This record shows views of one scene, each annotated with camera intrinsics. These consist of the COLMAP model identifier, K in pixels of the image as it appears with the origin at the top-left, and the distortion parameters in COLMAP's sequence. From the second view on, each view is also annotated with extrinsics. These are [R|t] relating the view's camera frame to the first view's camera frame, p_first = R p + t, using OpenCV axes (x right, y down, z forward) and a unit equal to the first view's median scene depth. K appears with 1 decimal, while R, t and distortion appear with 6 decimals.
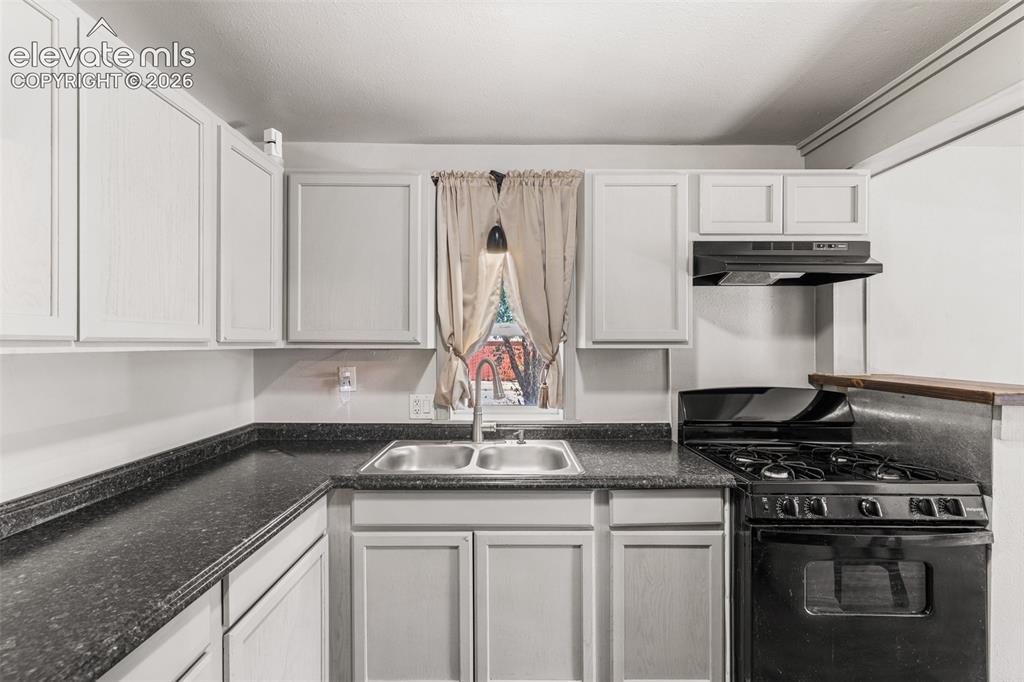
lens RADIAL K [[446.9, 0, 512.7], [0, 446.9, 341.2], [0, 0, 1]] dist [0.001260, 0.000079]
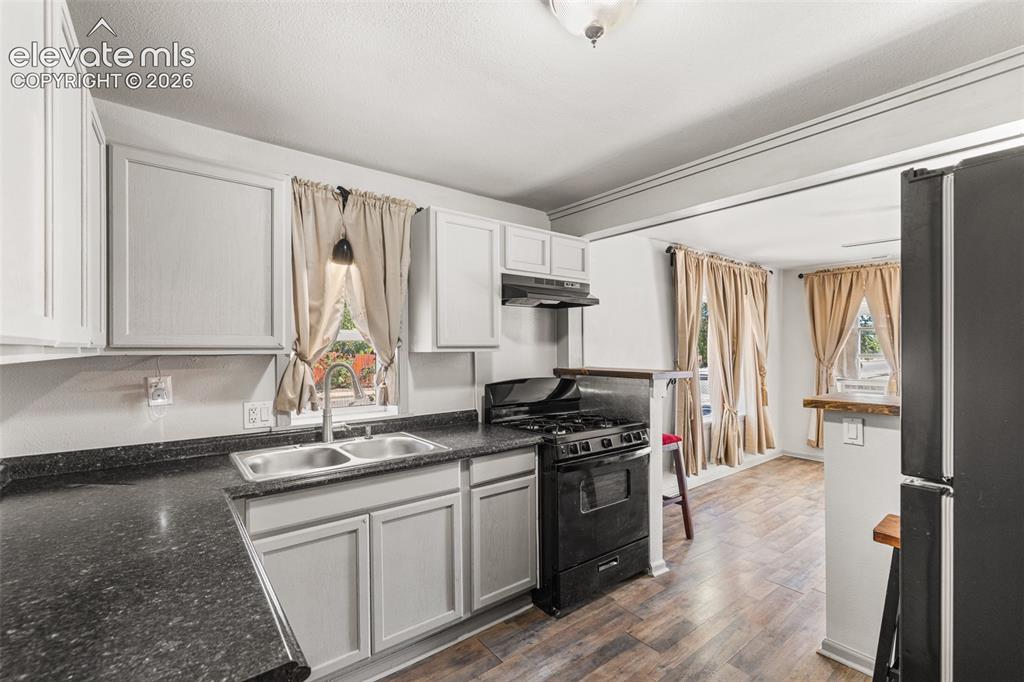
lens RADIAL K [[446.9, 0, 508.3], [0, 446.9, 345.4], [0, 0, 1]] dist [0.001260, 0.000079]
pose [[0.793556, -0.000347, 0.608497, -0.397018], [0.001472, 0.999998, -0.001350, -0.000070], [-0.608495, 0.001967, 0.793555, -0.095092]]
